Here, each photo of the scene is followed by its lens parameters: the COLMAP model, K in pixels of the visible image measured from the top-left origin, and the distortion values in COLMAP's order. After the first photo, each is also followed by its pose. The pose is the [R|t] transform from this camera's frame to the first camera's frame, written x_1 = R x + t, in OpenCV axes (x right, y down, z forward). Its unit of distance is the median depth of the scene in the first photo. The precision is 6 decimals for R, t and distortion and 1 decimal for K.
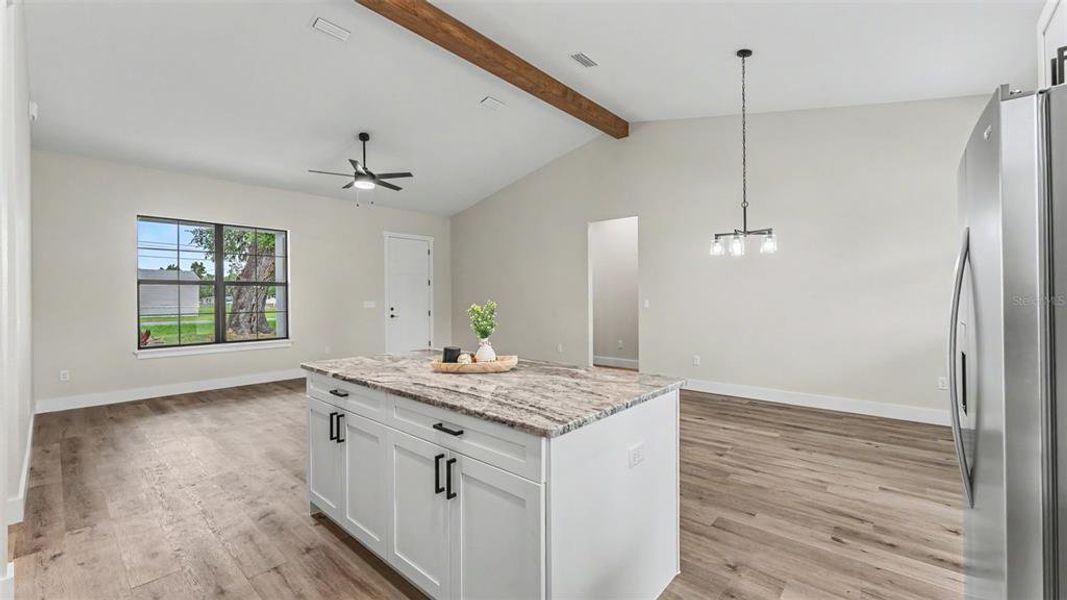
lens RADIAL K [[426.8, 0, 533.5], [0, 426.8, 300.0], [0, 0, 1]] dist [-0.000407, -0.000040]
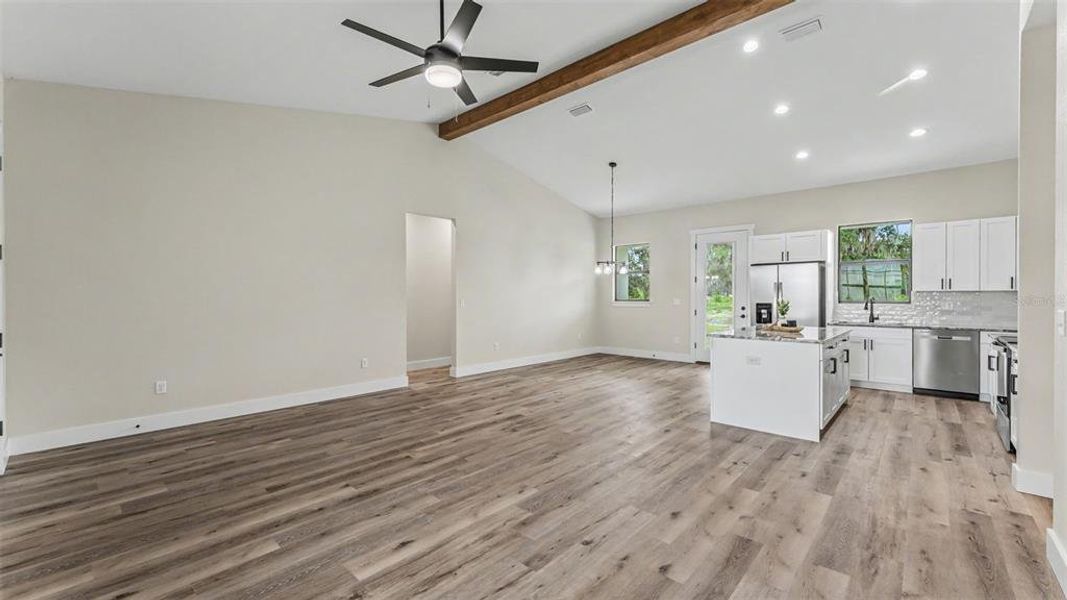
lens RADIAL K [[427.0, 0, 532.2], [0, 427.0, 298.0], [0, 0, 1]] dist [-0.001488, -0.000136]
pose [[0.016599, 0.004013, 0.999854, -0.908786], [0.006157, 0.999973, -0.004116, 0.001019], [-0.999843, 0.006225, 0.016573, 0.884252]]
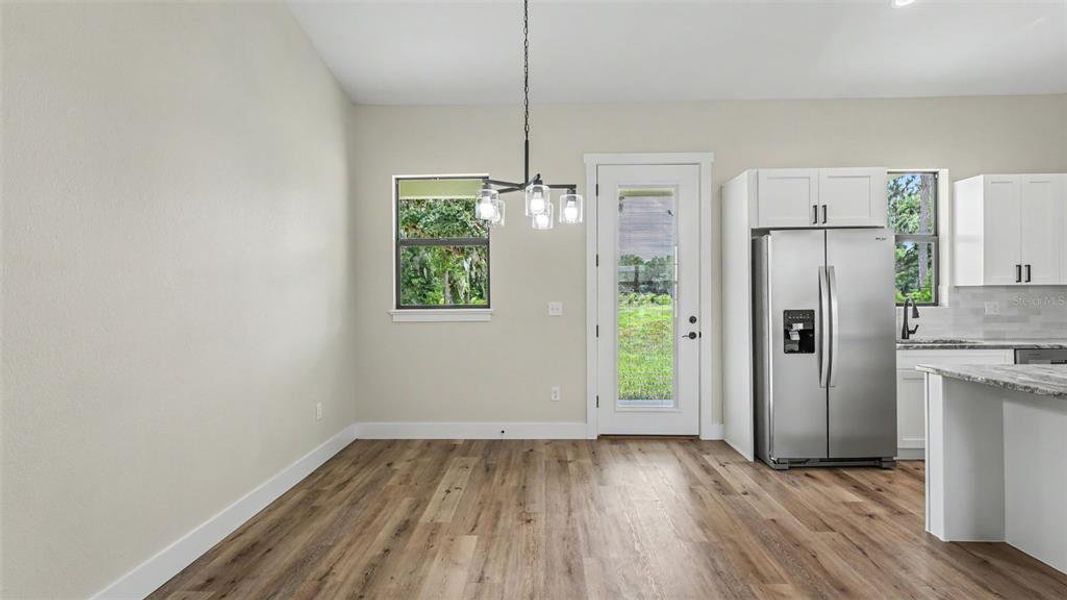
lens RADIAL K [[527.1, 0, 529.7], [0, 527.1, 298.6], [0, 0, 1]] dist [0.000673, -0.000271]
pose [[-0.639843, 0.008849, 0.768455, -0.027920], [0.016948, 0.999853, 0.002598, -0.007655], [-0.768319, 0.014686, -0.639899, 0.970914]]
